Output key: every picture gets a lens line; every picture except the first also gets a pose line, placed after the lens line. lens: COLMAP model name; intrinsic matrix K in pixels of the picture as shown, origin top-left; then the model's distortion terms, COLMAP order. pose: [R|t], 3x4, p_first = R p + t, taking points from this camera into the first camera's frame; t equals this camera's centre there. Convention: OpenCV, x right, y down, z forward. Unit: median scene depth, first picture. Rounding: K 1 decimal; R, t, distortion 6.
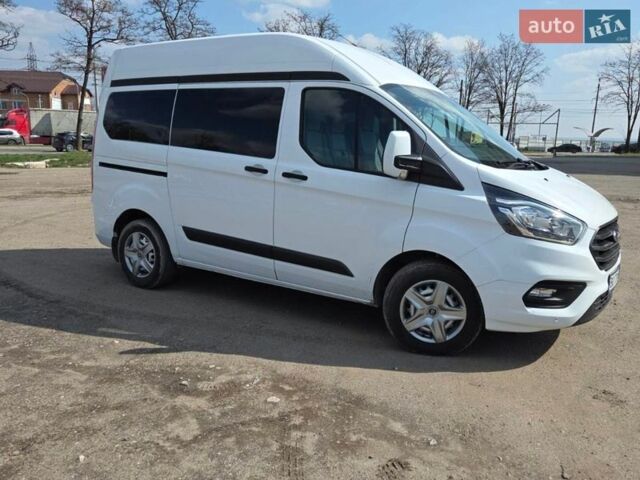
lens RADIAL K [[567.5, 0, 318.6], [0, 567.5, 240.0], [0, 0, 1]] dist [0.062076, -0.008815]
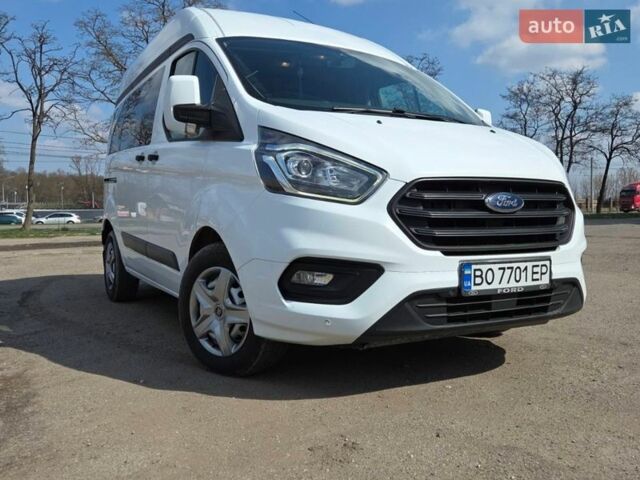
lens RADIAL K [[567.5, 0, 313.4], [0, 567.5, 234.9], [0, 0, 1]] dist [0.062076, -0.008815]
pose [[0.894360, -0.014683, -0.447107, 0.651417], [-0.046585, 0.990970, -0.125728, 0.118044], [0.444916, 0.133274, 0.885600, 0.408893]]
